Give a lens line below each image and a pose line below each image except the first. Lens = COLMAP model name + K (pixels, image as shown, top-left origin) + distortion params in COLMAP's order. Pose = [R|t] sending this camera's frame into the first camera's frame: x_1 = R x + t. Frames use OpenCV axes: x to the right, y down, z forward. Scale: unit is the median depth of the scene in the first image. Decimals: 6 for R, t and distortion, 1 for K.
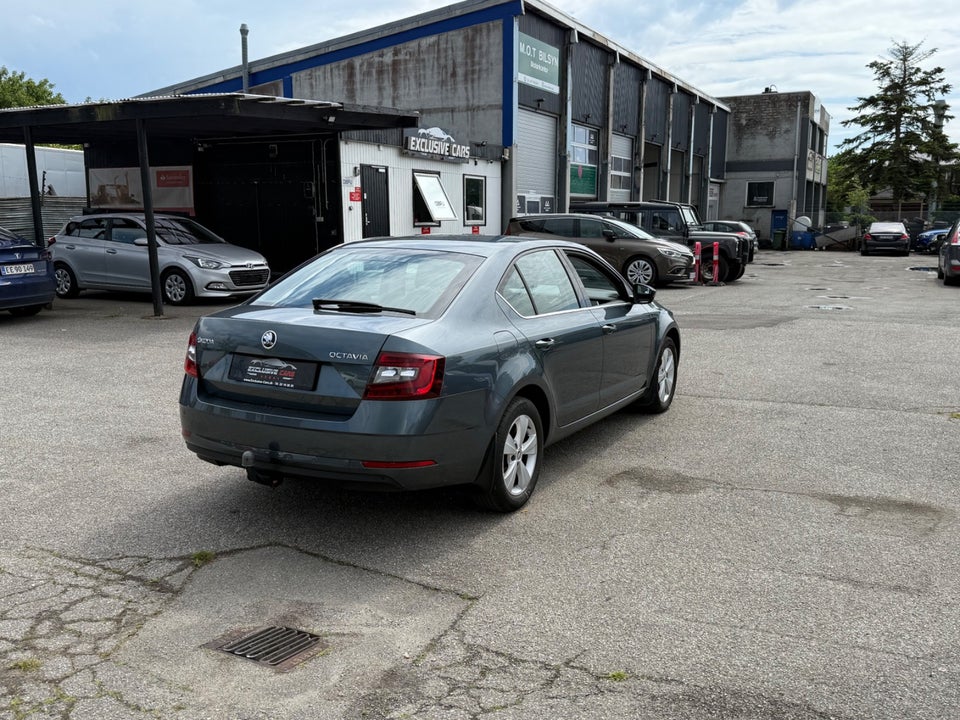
lens RADIAL K [[876.4, 0, 480.6], [0, 876.4, 361.8], [0, 0, 1]] dist [0.006507, 0.000000]
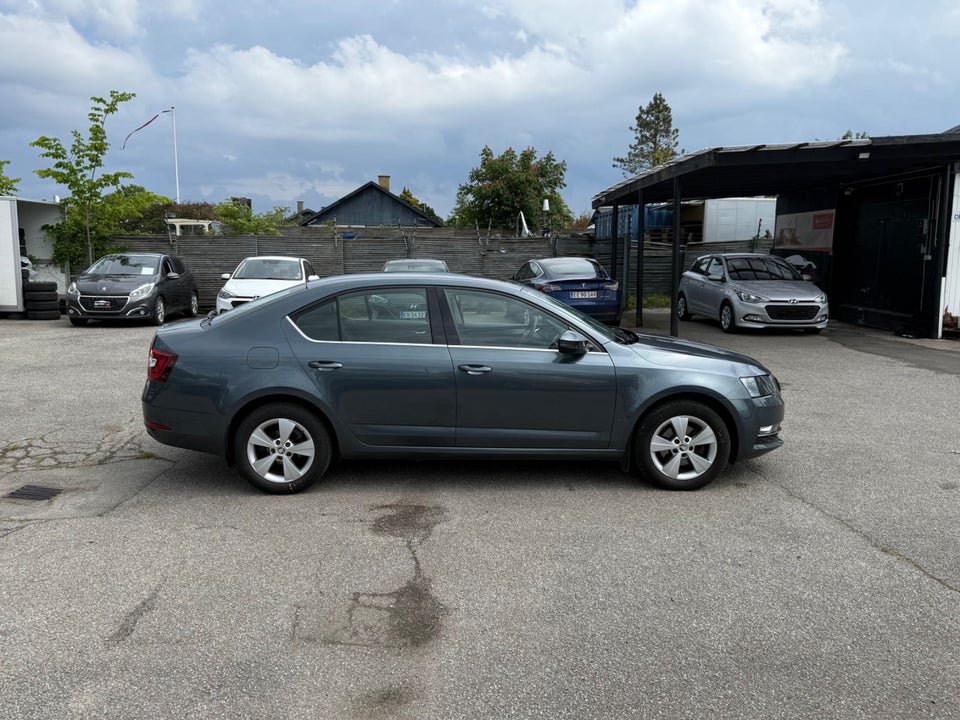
lens RADIAL K [[746.7, 0, 480.2], [0, 746.7, 358.6], [0, 0, 1]] dist [0.001783, 0.003765]
pose [[0.492650, 0.115950, -0.862468, 0.351159], [-0.138656, 0.988881, 0.053743, -0.037972], [0.859110, 0.093110, 0.503250, 0.228859]]
